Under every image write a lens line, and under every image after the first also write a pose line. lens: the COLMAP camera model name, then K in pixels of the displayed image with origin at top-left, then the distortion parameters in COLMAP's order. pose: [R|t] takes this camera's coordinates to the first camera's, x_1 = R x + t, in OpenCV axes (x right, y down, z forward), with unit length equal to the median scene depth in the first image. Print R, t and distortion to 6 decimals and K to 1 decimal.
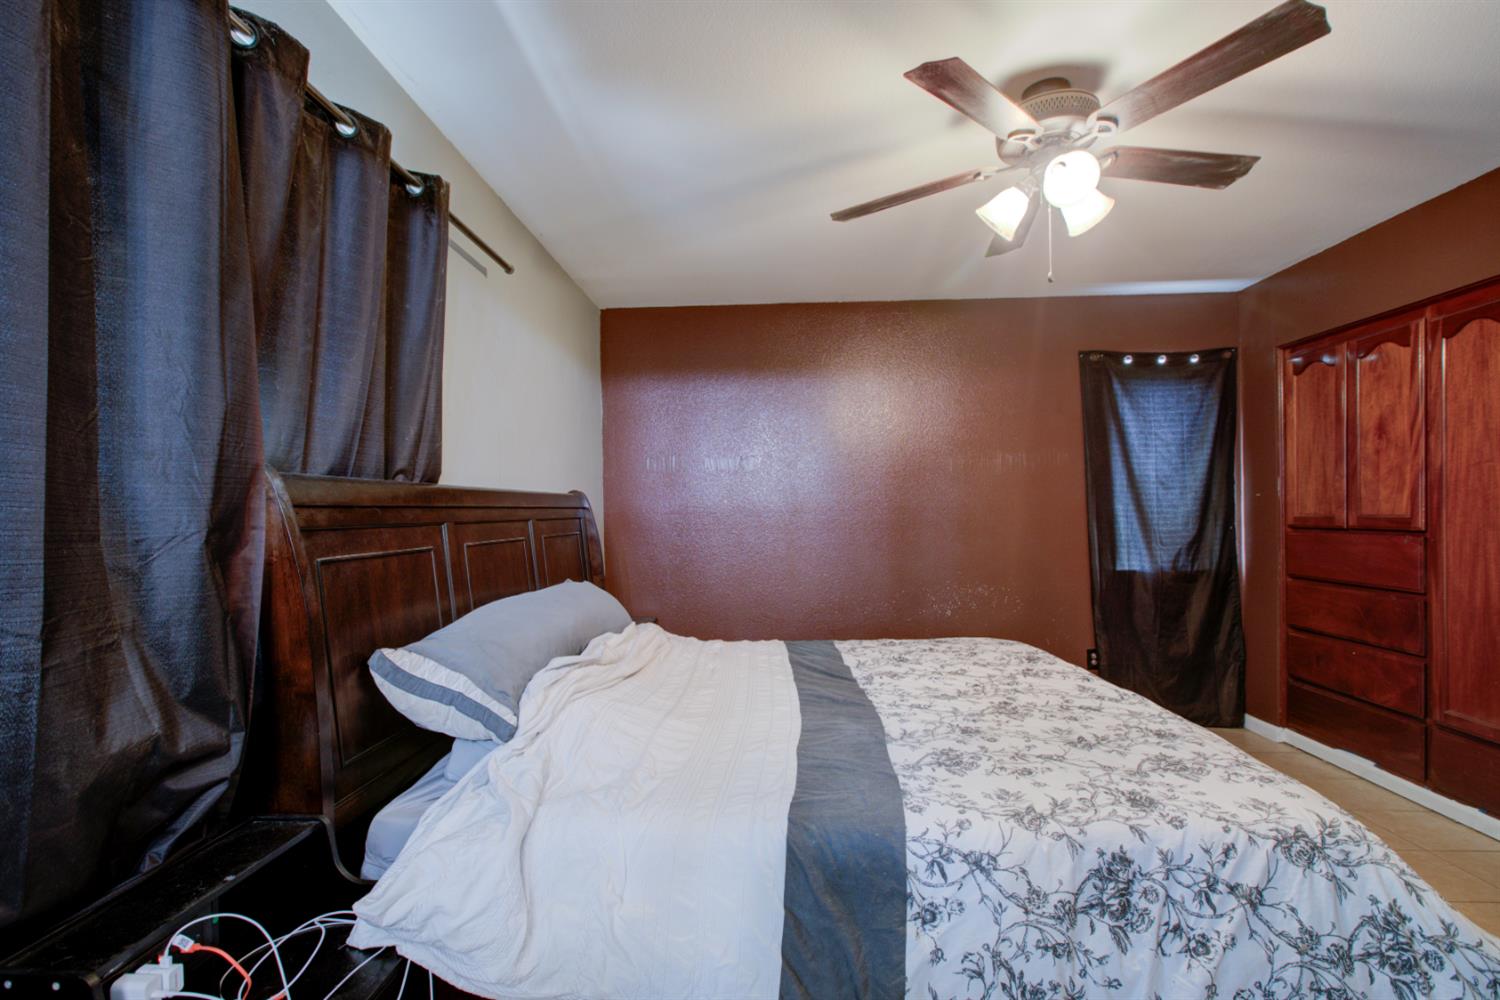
lens RADIAL K [[688.1, 0, 746.4], [0, 688.1, 508.5], [0, 0, 1]] dist [0.003645, 0.000237]
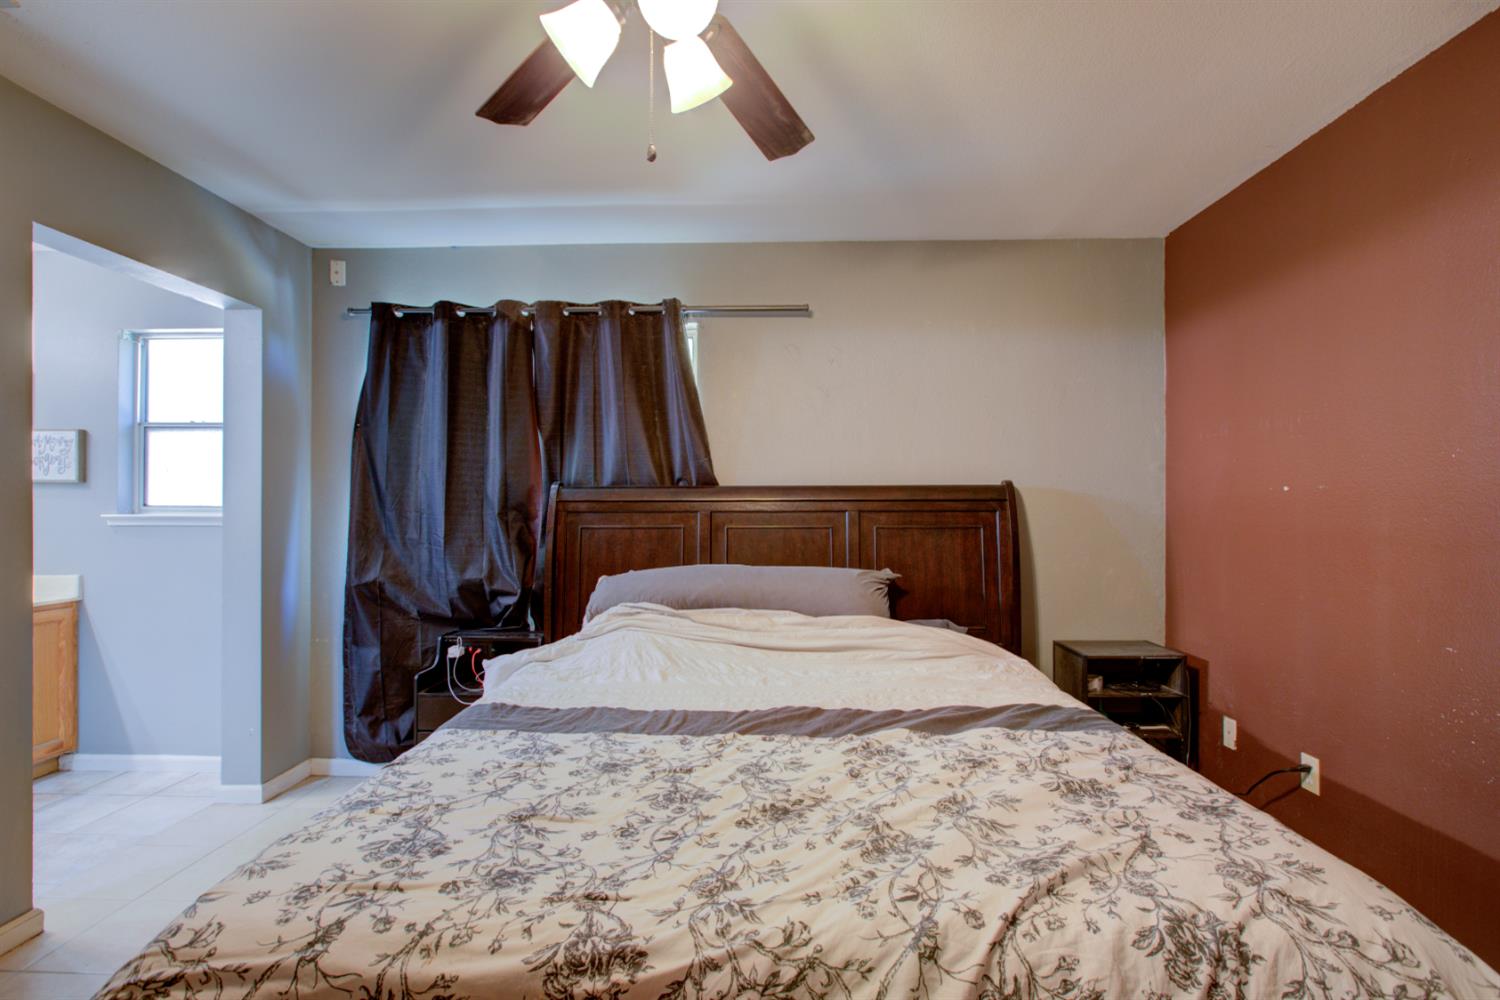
lens RADIAL K [[688.1, 0, 749.7], [0, 688.1, 494.3], [0, 0, 1]] dist [0.003645, 0.000237]
pose [[0.003056, -0.007291, -0.999969, 1.325823], [0.004822, 0.999962, -0.007276, -0.007233], [0.999984, -0.004799, 0.003091, 1.318839]]
